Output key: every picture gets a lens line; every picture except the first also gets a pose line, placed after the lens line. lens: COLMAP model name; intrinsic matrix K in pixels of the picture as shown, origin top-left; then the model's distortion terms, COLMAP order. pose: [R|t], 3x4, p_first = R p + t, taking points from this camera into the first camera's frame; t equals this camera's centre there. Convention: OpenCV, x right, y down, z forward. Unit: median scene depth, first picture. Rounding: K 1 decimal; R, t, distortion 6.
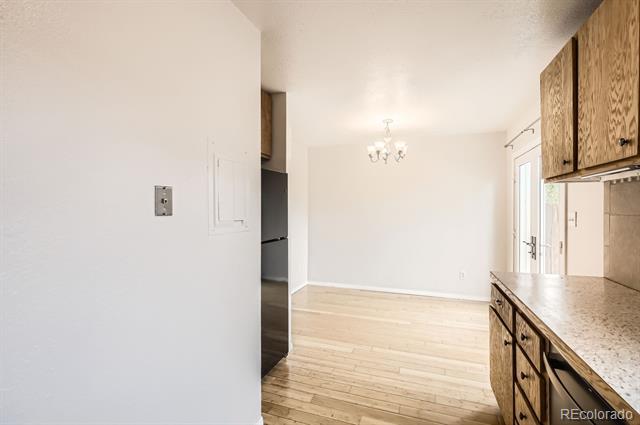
lens RADIAL K [[289.5, 0, 320.0], [0, 289.5, 212.5], [0, 0, 1]] dist [-0.000194, -0.000045]
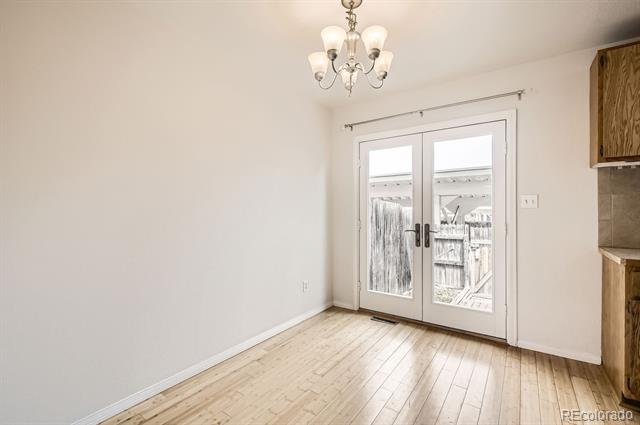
lens RADIAL K [[289.5, 0, 320.0], [0, 289.5, 212.5], [0, 0, 1]] dist [-0.000194, -0.000045]
pose [[0.260408, 0.002937, 0.965494, -0.617718], [0.004683, 0.999980, -0.004305, 0.108886], [-0.965487, 0.005642, 0.260389, 2.373446]]
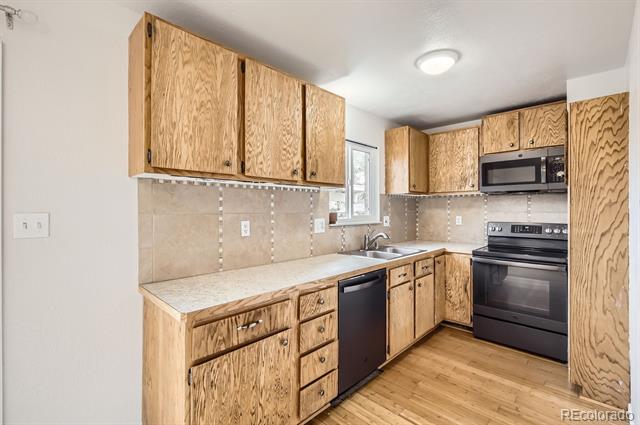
lens RADIAL K [[289.5, 0, 320.0], [0, 289.5, 212.5], [0, 0, 1]] dist [-0.000194, -0.000045]
pose [[-0.915767, -0.009017, 0.401608, 0.135208], [-0.004483, 0.999915, 0.012228, -0.007840], [-0.401684, 0.009398, -0.915730, 2.101740]]
